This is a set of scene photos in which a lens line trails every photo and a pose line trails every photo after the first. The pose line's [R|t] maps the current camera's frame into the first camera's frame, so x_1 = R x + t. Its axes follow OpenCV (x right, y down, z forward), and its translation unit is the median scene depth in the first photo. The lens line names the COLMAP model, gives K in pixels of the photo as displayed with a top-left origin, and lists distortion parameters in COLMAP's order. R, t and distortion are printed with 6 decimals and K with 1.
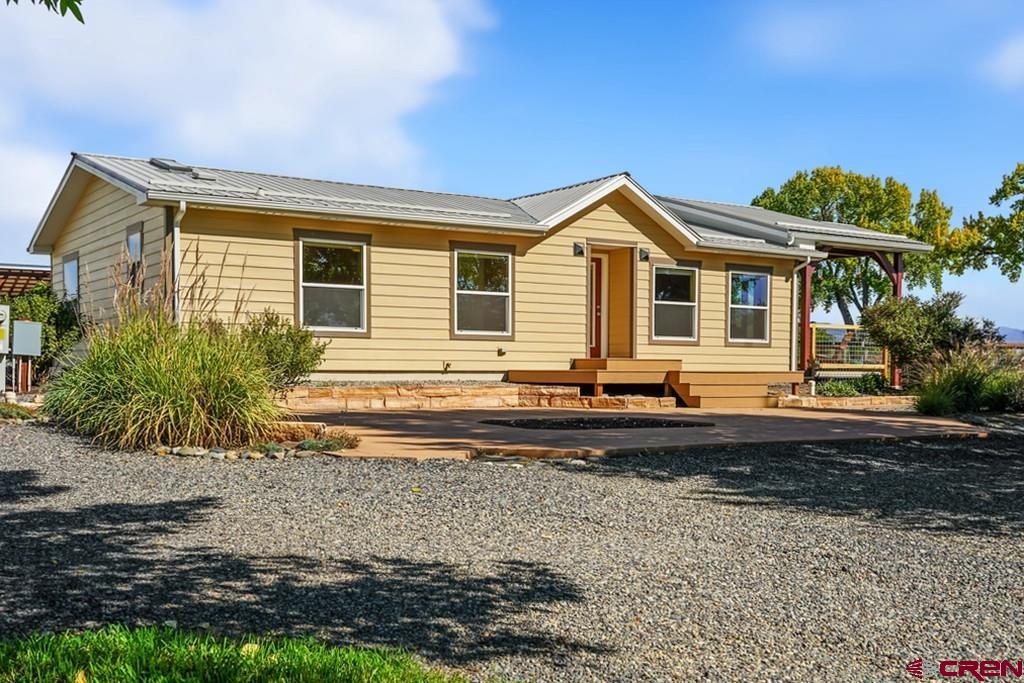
lens RADIAL K [[1075.3, 0, 512.0], [0, 1075.3, 341.5], [0, 0, 1]] dist [-0.003218, 0.010794]
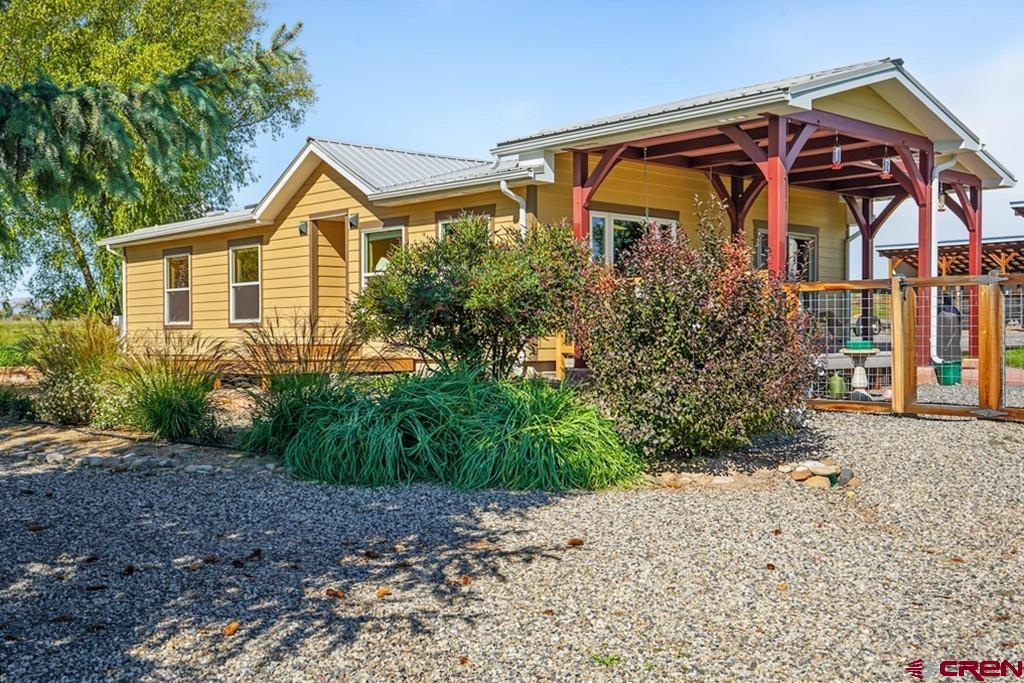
lens RADIAL K [[1075.3, 0, 512.0], [0, 1075.3, 341.5], [0, 0, 1]] dist [-0.003218, 0.010794]
pose [[0.172791, -0.003375, -0.984953, 0.994781], [0.027498, 0.999621, 0.001399, 0.017351], [0.984575, -0.027326, 0.172818, 0.980778]]
